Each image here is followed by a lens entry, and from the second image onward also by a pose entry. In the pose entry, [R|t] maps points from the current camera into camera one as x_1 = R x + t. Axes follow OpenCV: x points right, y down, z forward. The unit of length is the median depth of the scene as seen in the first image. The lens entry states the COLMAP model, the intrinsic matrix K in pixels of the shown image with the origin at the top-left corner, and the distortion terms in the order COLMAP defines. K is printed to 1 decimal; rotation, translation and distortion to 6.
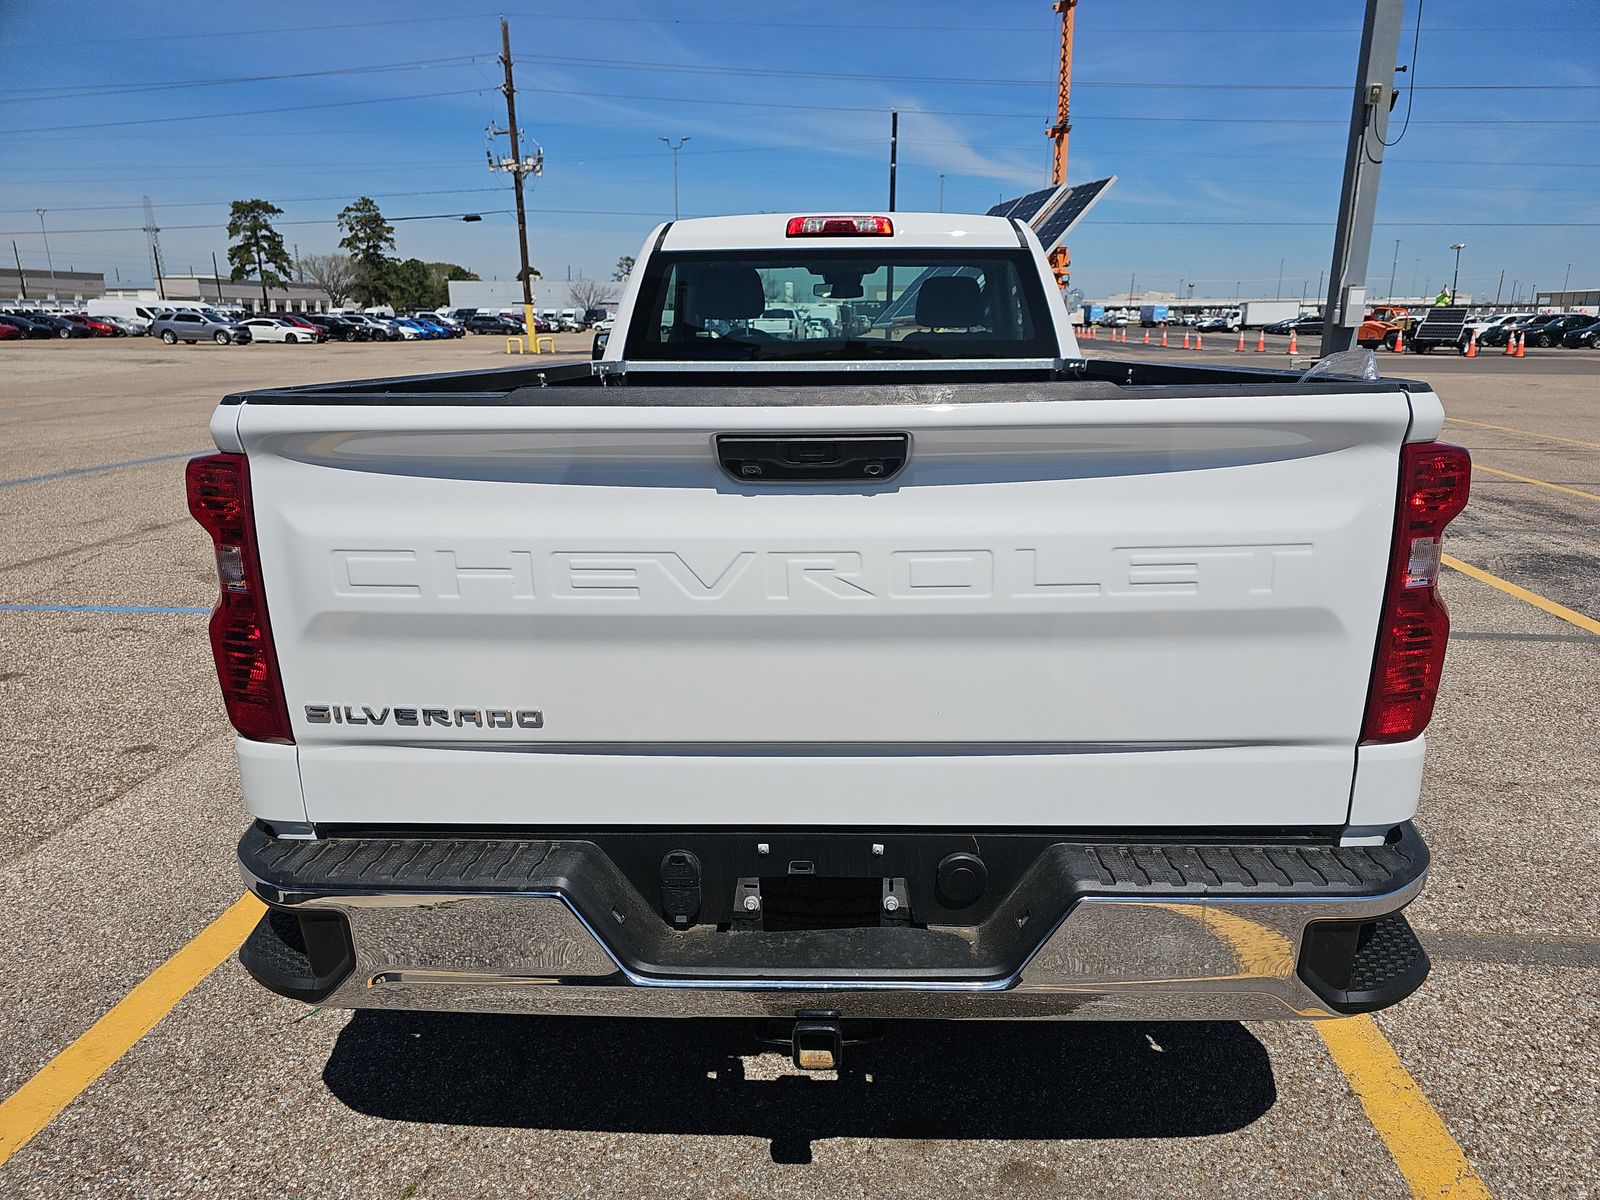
lens RADIAL K [[1066.0, 0, 818.6], [0, 1066.0, 605.3], [0, 0, 1]] dist [0.072797, -0.081004]
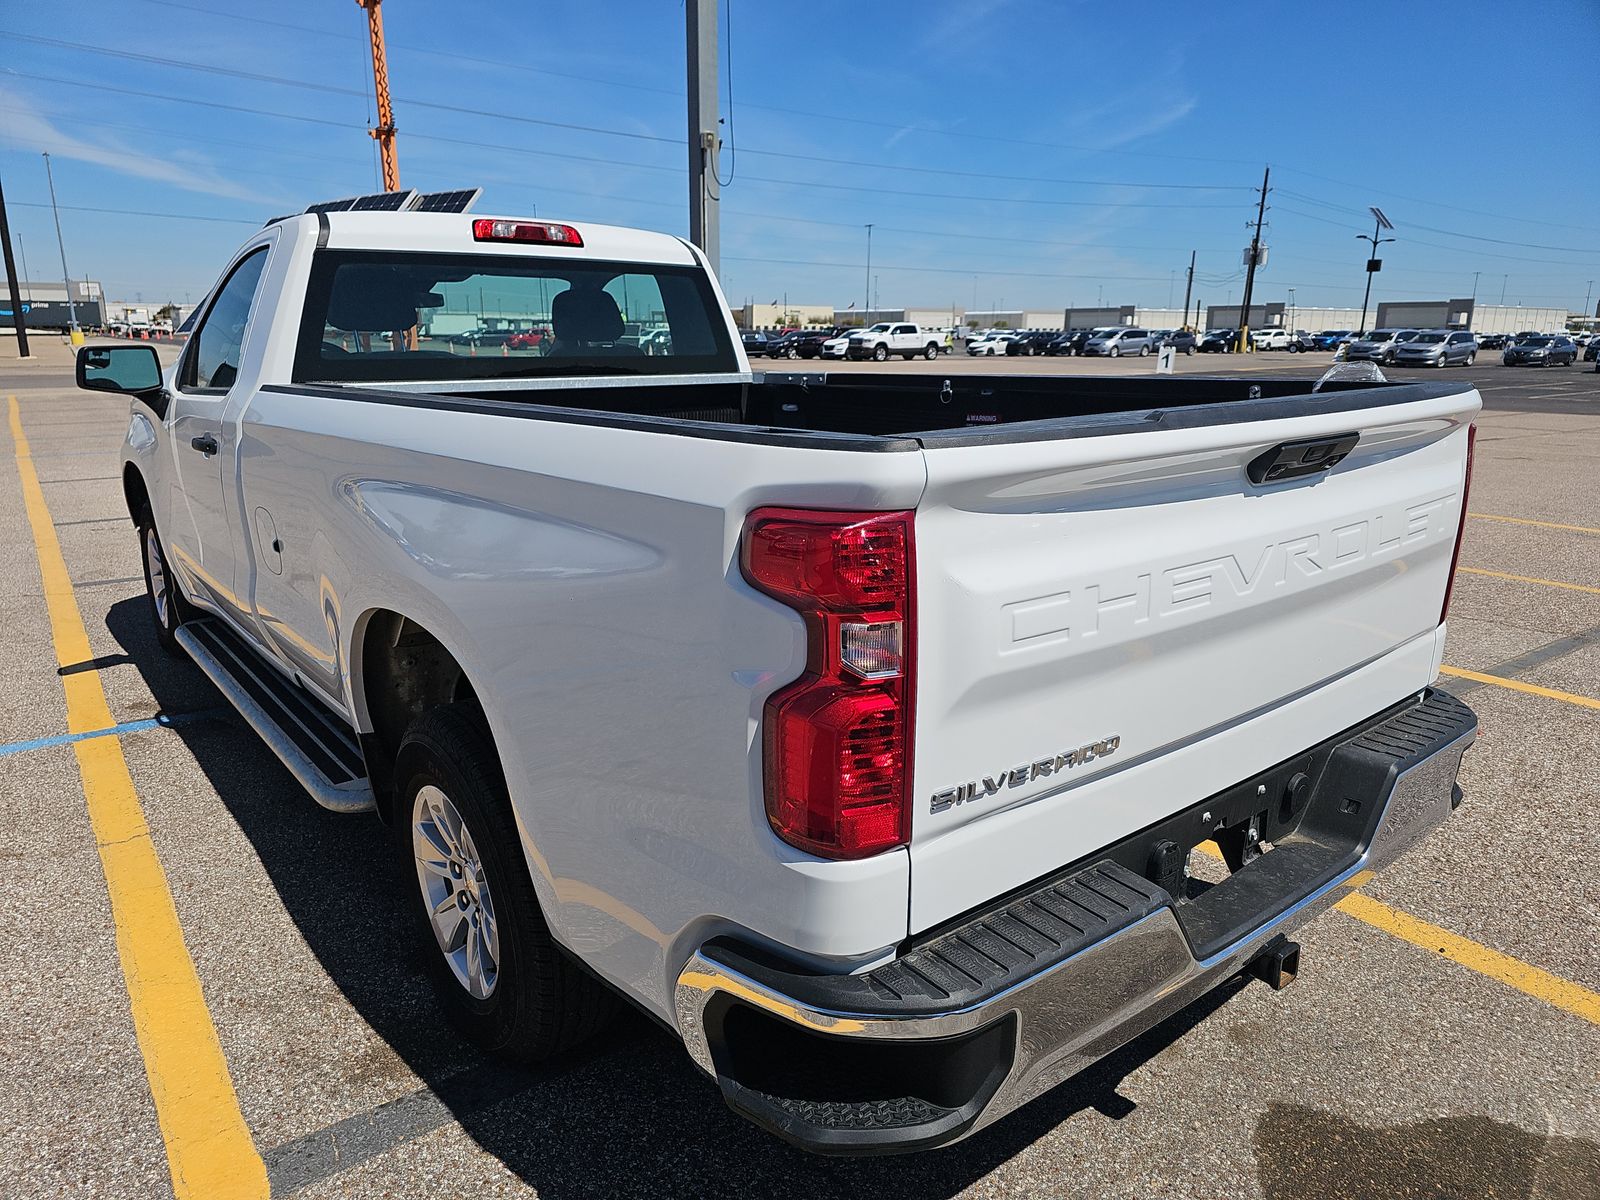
lens RADIAL K [[1070.2, 0, 800.0], [0, 1070.2, 600.0], [0, 0, 1]] dist [0.049512, -0.040247]
pose [[0.760161, -0.154278, 0.631153, -0.433007], [0.162799, 0.985639, 0.044854, -0.046581], [-0.629009, 0.068655, 0.774361, 0.161248]]
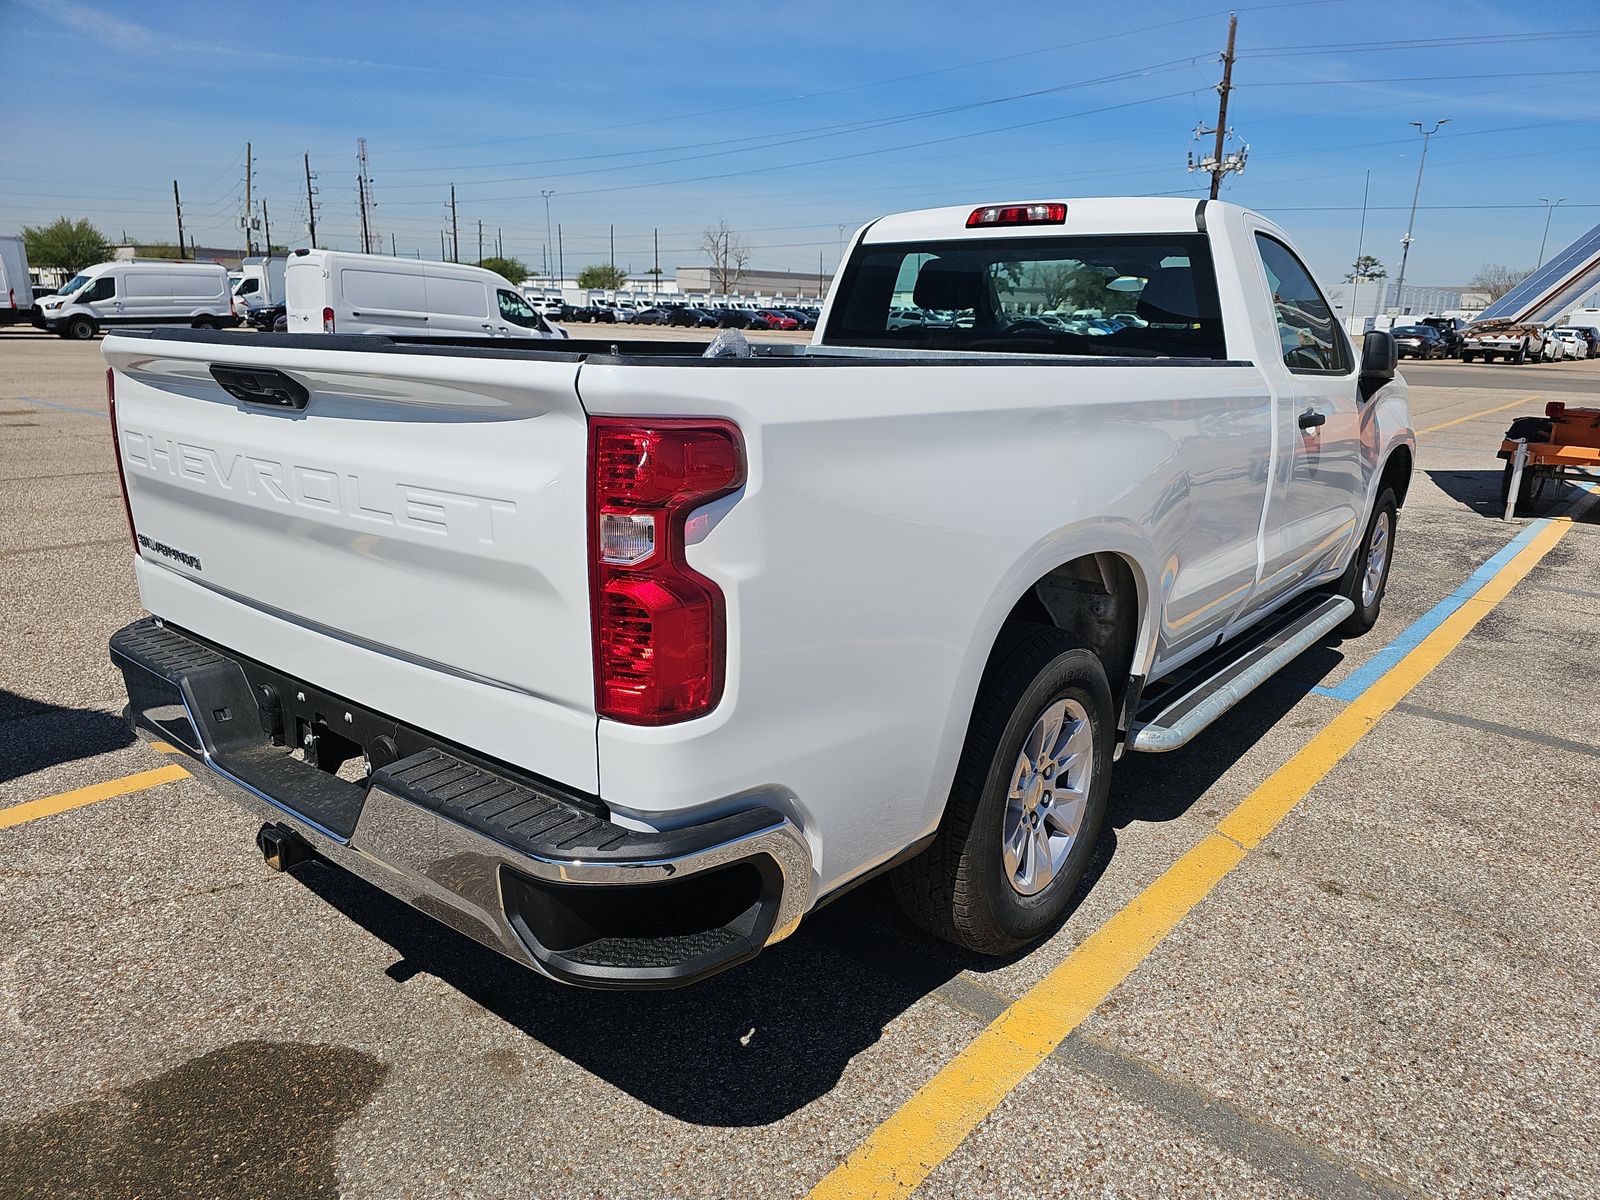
lens RADIAL K [[1070.2, 0, 800.0], [0, 1070.2, 600.0], [0, 0, 1]] dist [0.049512, -0.040247]
pose [[0.798255, 0.174871, -0.576376, 0.483233], [-0.179346, 0.982529, 0.049710, -0.024331], [0.574999, 0.063690, 0.815671, 0.115996]]
